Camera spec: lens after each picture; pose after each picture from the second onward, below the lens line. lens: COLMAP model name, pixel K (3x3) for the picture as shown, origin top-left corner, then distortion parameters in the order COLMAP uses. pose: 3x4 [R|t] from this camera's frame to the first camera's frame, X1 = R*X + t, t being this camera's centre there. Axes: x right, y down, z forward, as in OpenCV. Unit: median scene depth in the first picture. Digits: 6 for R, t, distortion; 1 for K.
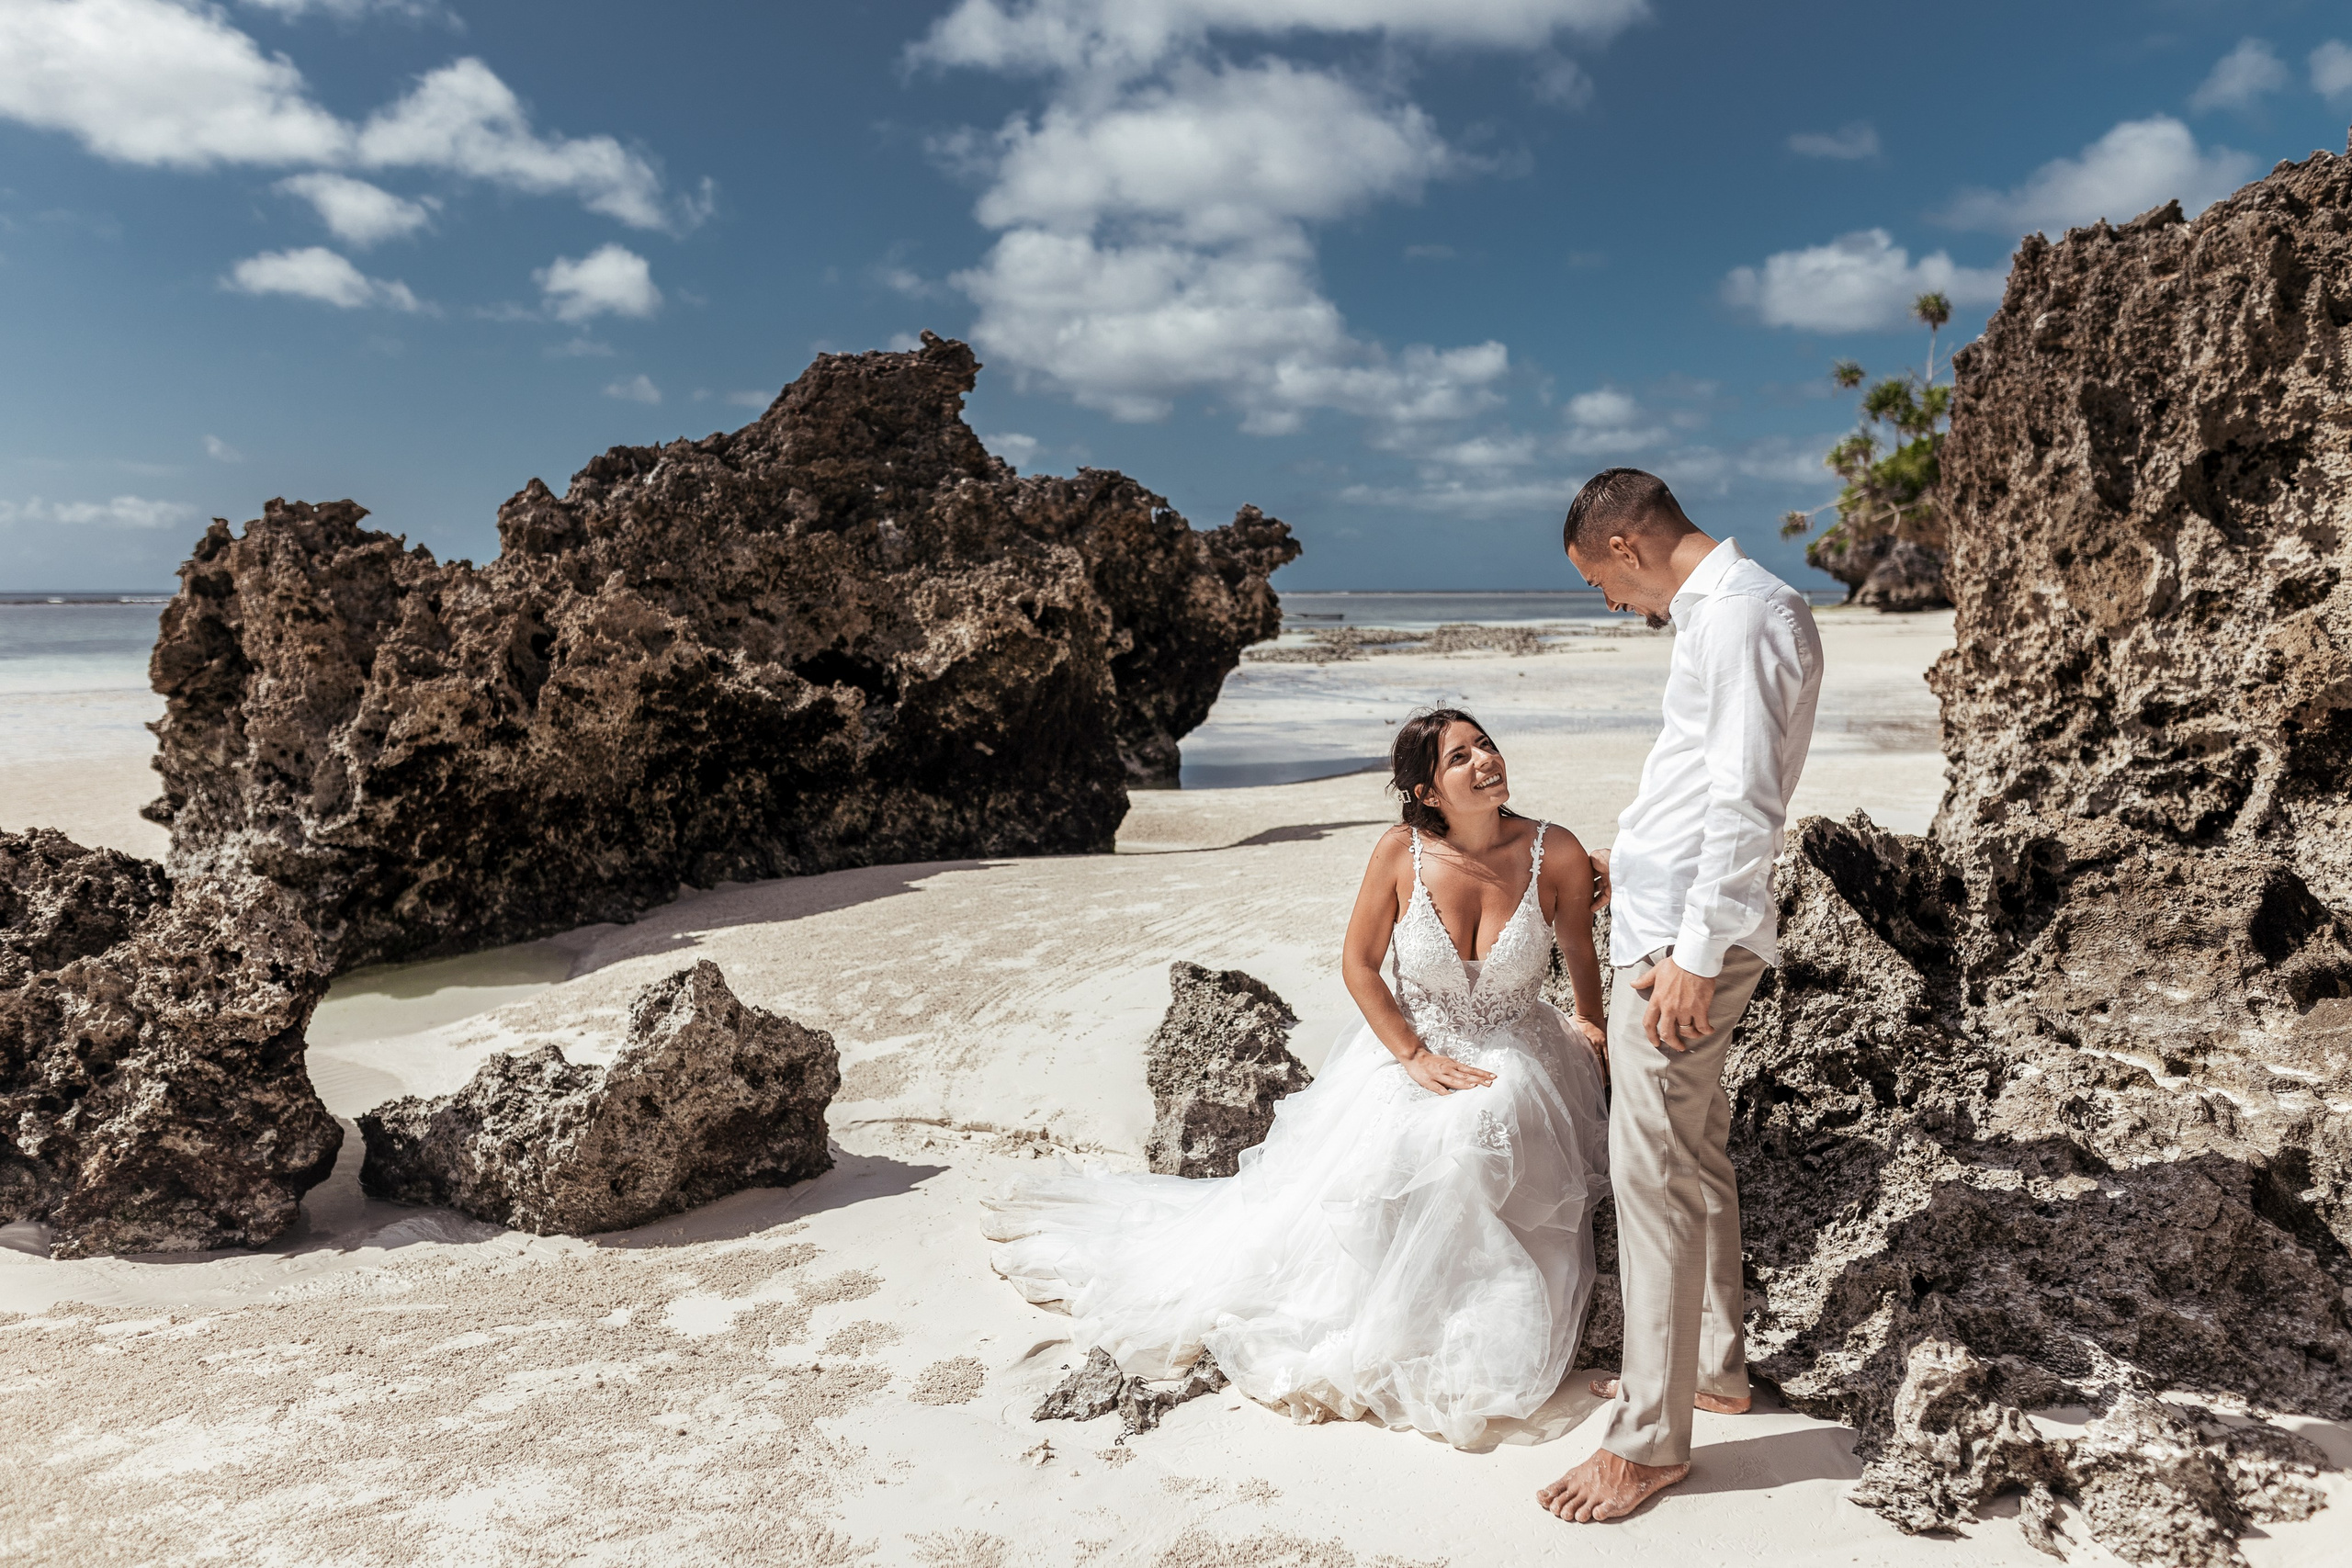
lens RADIAL K [[1787.6, 0, 1170.4], [0, 1787.6, 816.8], [0, 0, 1]] dist [0.002037, -0.002764]
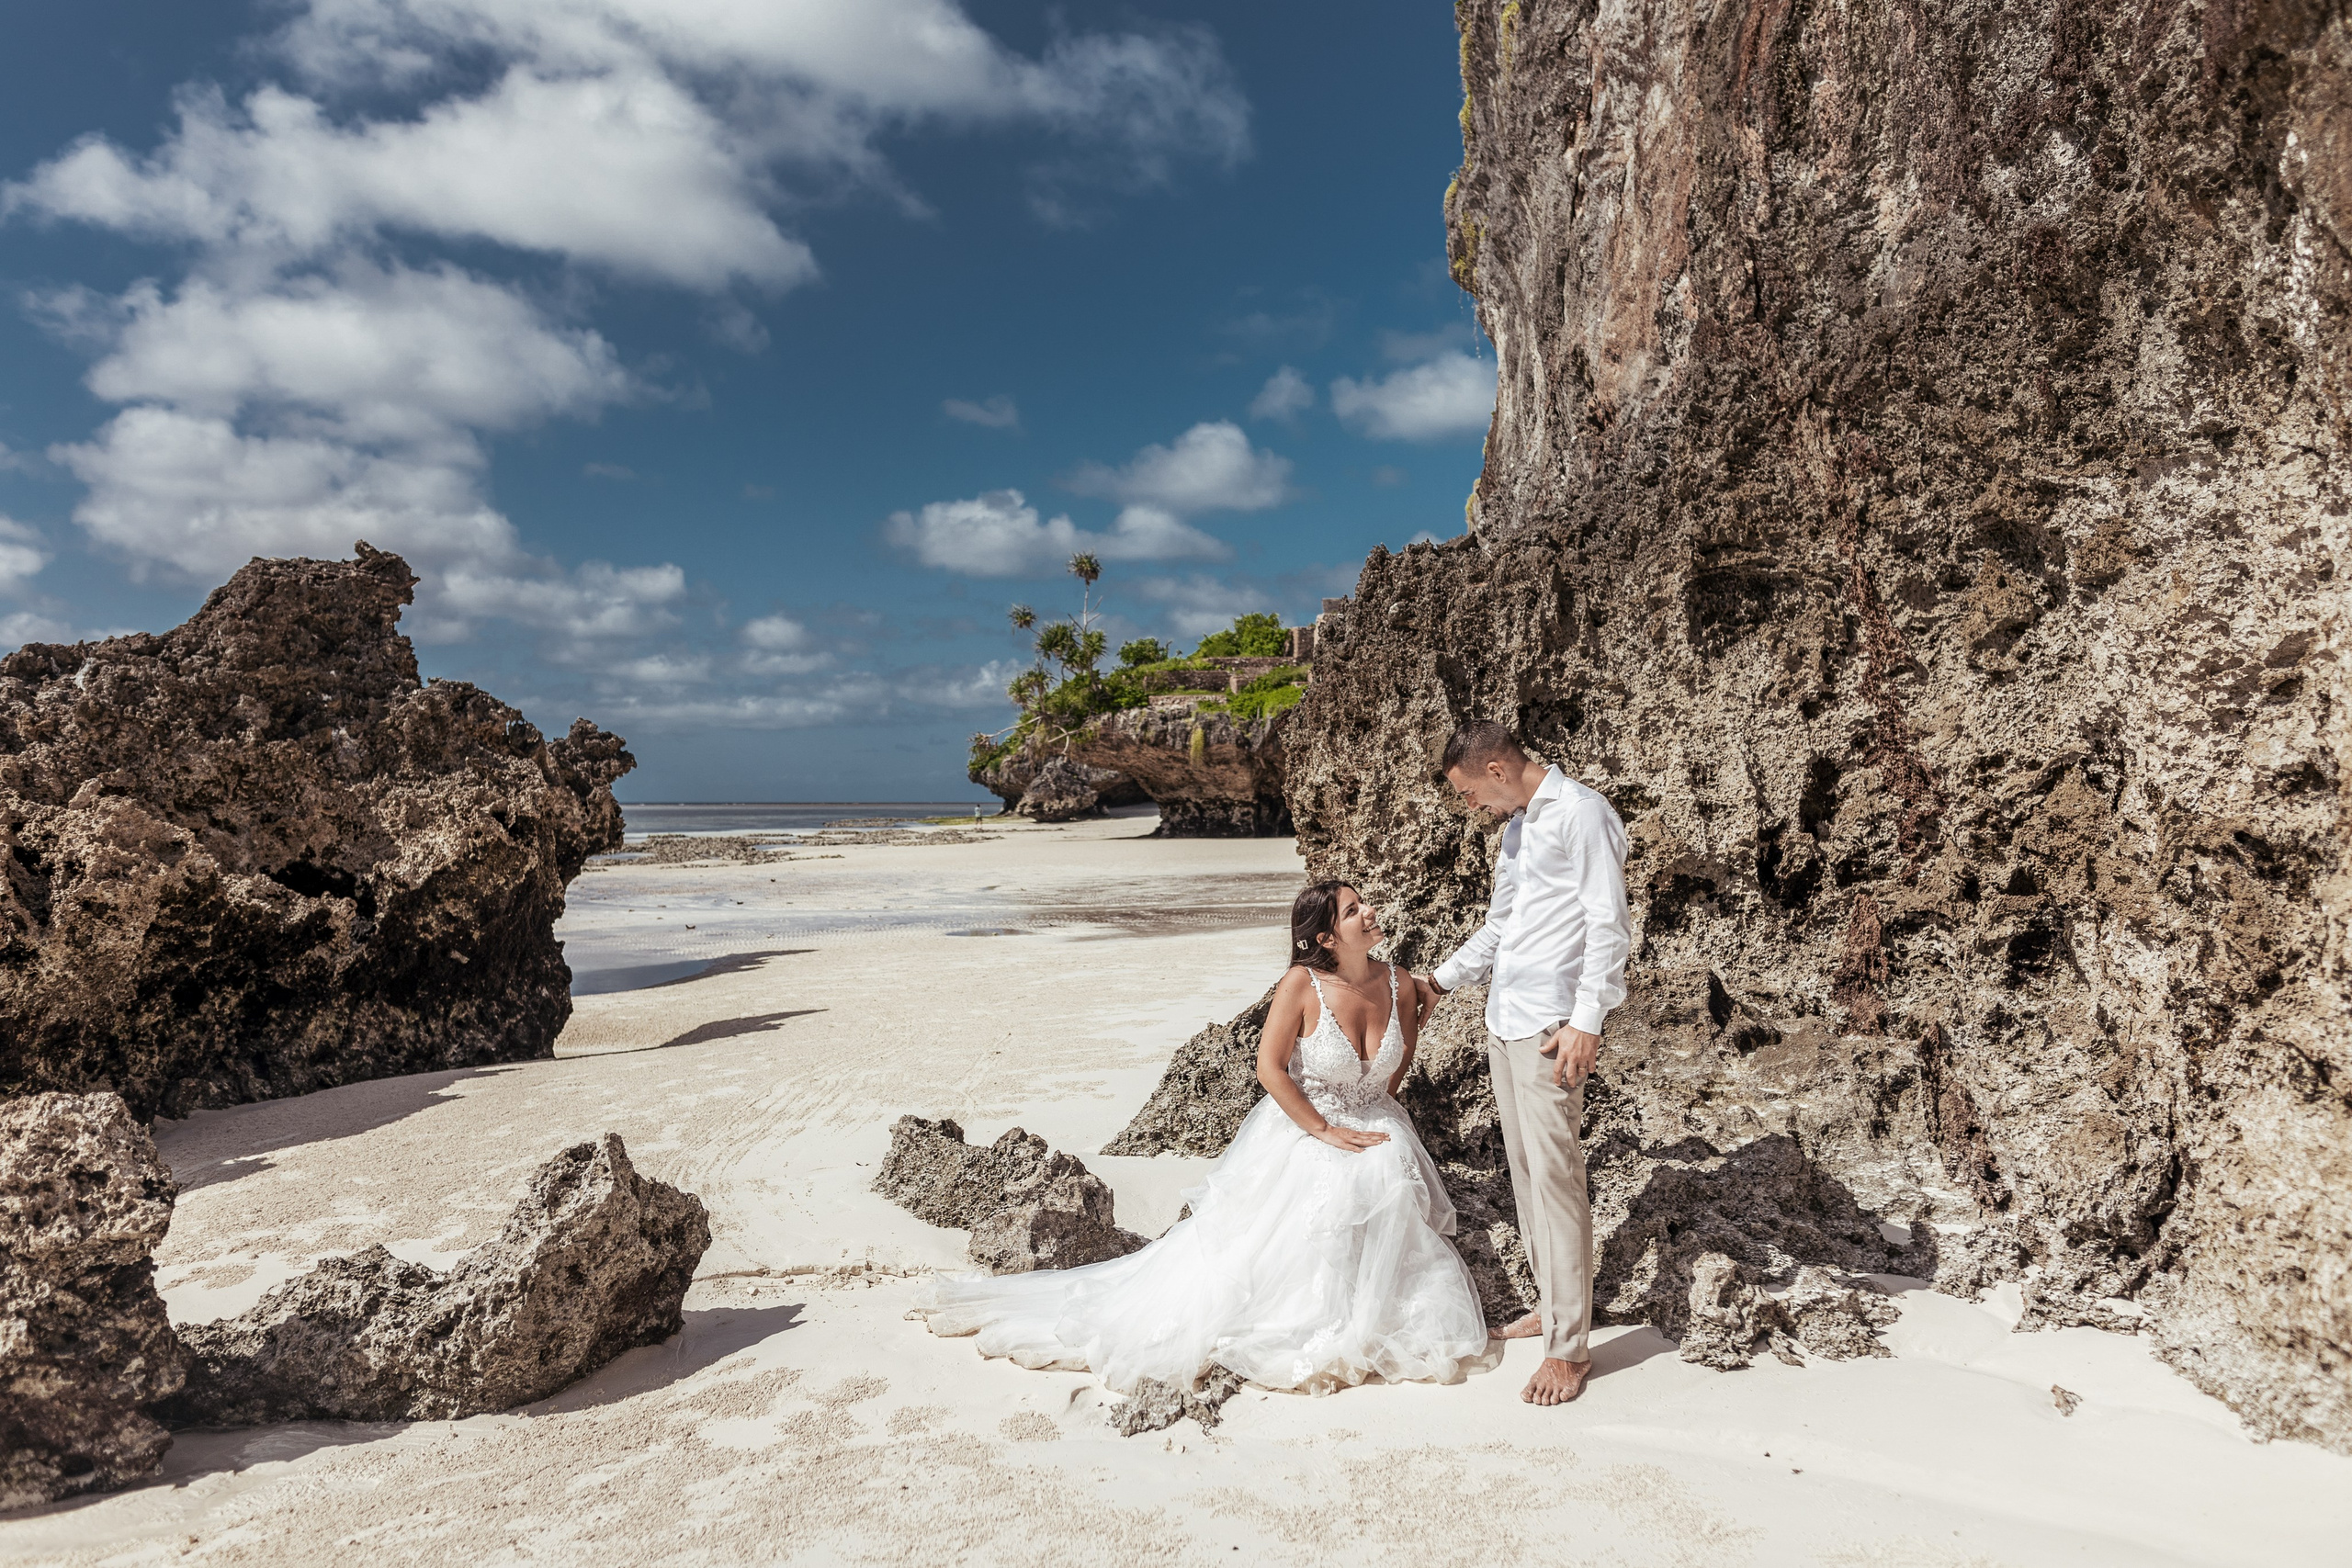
lens RADIAL K [[1787.6, 0, 1170.4], [0, 1787.6, 816.8], [0, 0, 1]] dist [0.002037, -0.002764]
pose [[0.866911, -0.003673, 0.498449, -0.374553], [0.062634, 0.992850, -0.101617, 0.015049], [-0.494512, 0.119313, 0.860943, -0.095802]]
